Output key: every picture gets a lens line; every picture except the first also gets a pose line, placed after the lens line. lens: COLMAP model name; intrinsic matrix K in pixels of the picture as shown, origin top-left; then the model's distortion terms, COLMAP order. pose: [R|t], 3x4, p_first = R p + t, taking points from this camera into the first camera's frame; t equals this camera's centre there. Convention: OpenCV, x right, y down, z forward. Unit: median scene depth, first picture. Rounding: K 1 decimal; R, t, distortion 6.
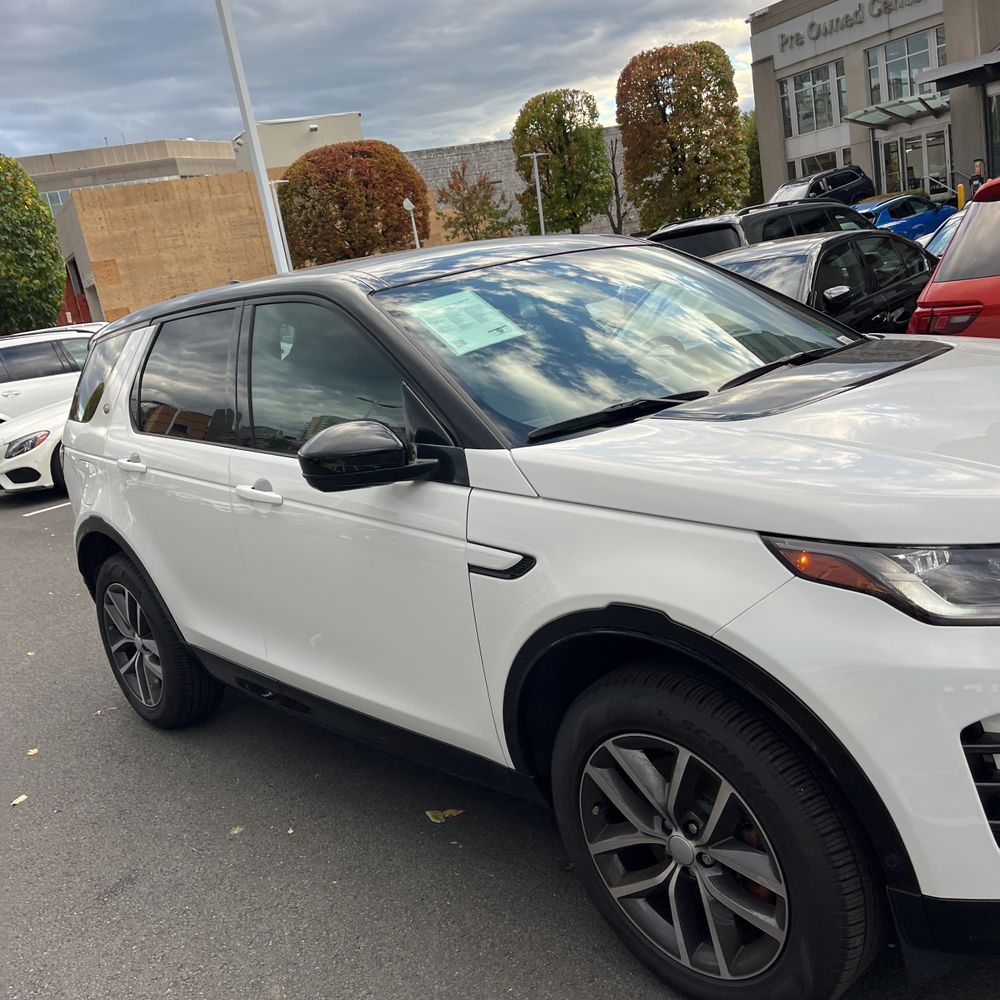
lens RADIAL K [[1009.0, 0, 508.8], [0, 1009.0, 497.6], [0, 0, 1]] dist [0.050104, -0.039470]
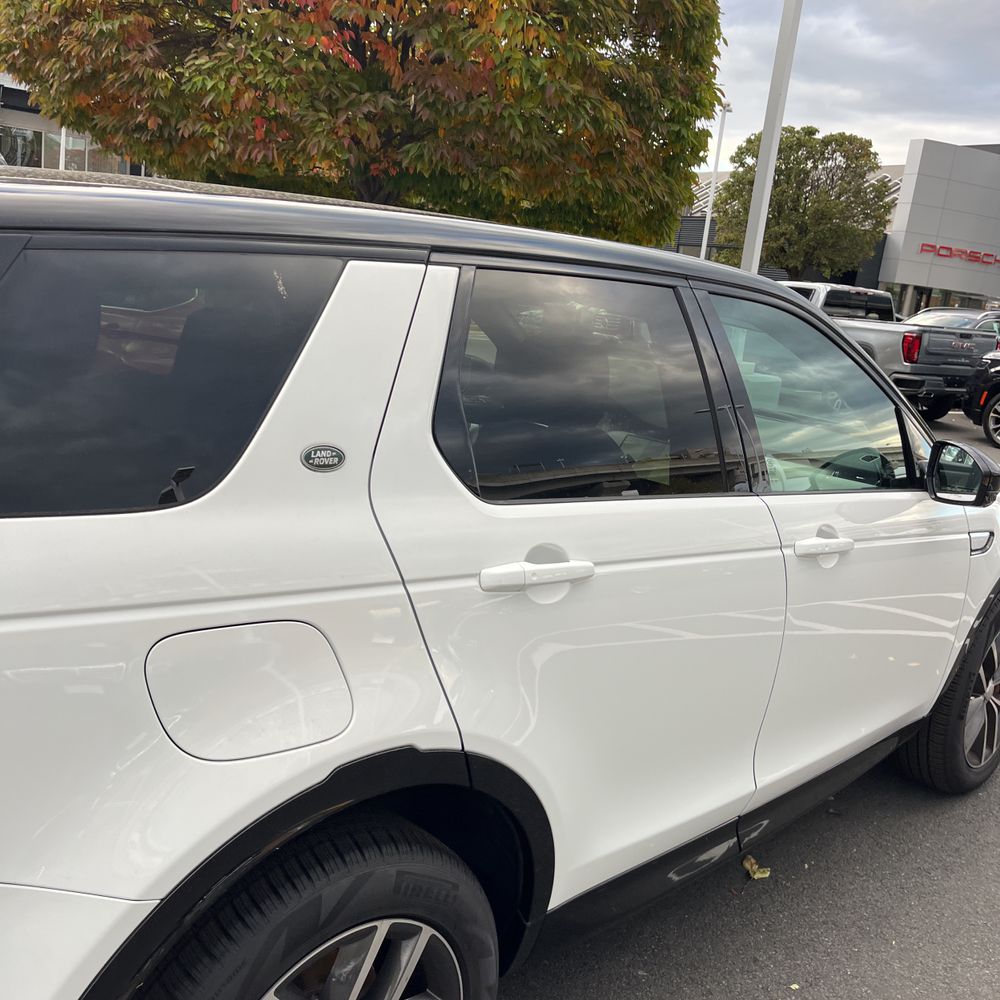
lens RADIAL K [[1007.2, 0, 481.8], [0, 1007.2, 480.9], [0, 0, 1]] dist [0.054514, -0.037043]
pose [[-0.034497, -0.038304, 0.998670, -0.078645], [0.120317, 0.991838, 0.042198, -0.008987], [-0.992136, 0.121612, -0.029607, 0.099199]]
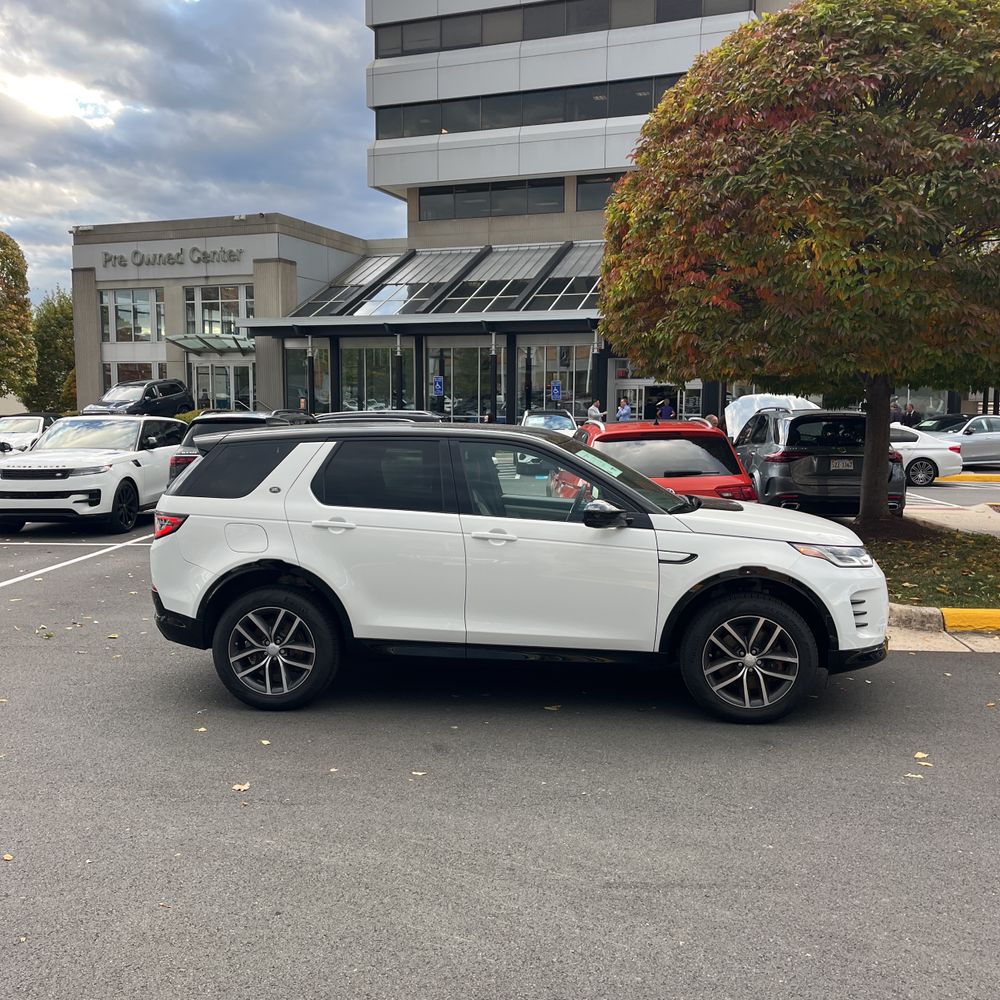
lens RADIAL K [[1004.8, 0, 488.7], [0, 1004.8, 500.2], [0, 0, 1]] dist [0.052641, -0.050408]
pose [[0.743983, 0.108336, 0.659357, -0.119270], [0.022460, 0.982157, -0.186716, 0.022443], [-0.667821, 0.153722, 0.728275, -0.031588]]
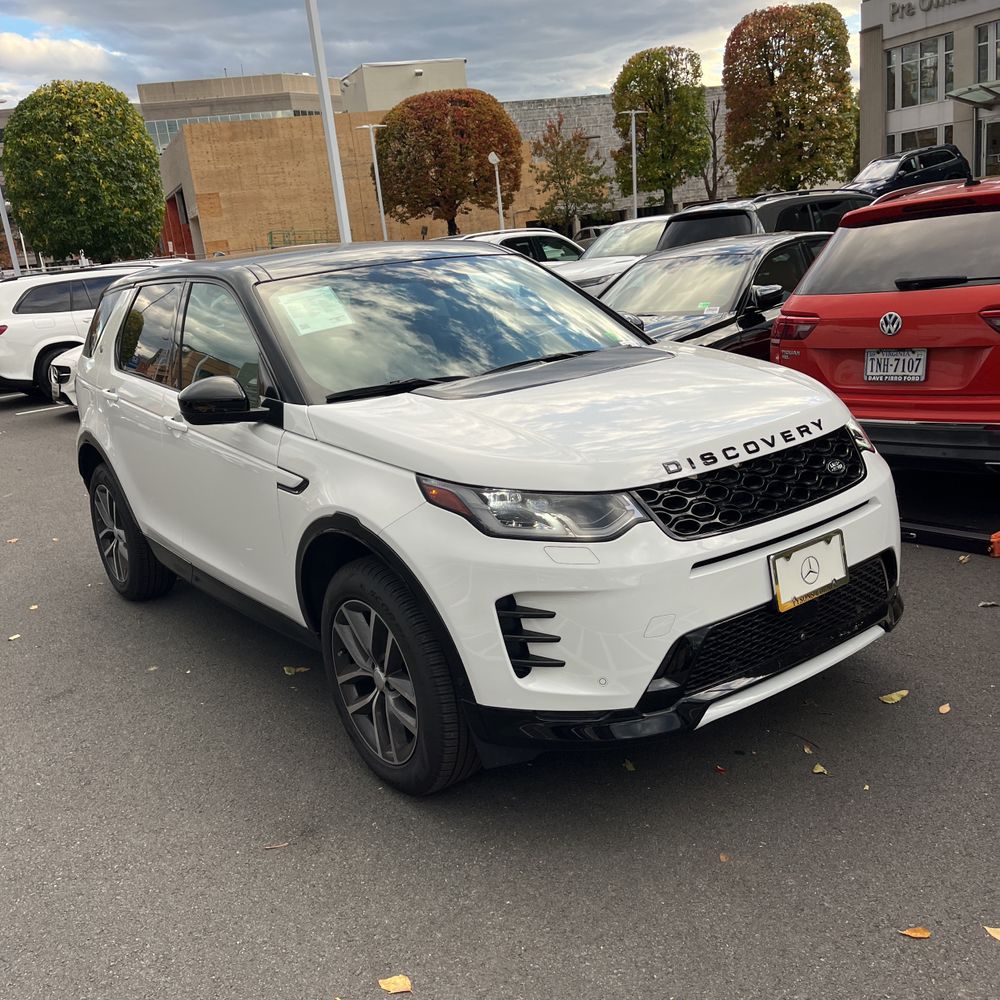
lens RADIAL K [[1012.2, 0, 491.2], [0, 1012.2, 499.2], [0, 0, 1]] dist [0.054209, -0.074070]
pose [[0.991286, 0.090948, -0.095288, 0.024695], [-0.086415, 0.994970, 0.050669, -0.000646], [0.099417, -0.041993, 0.994159, -0.025879]]
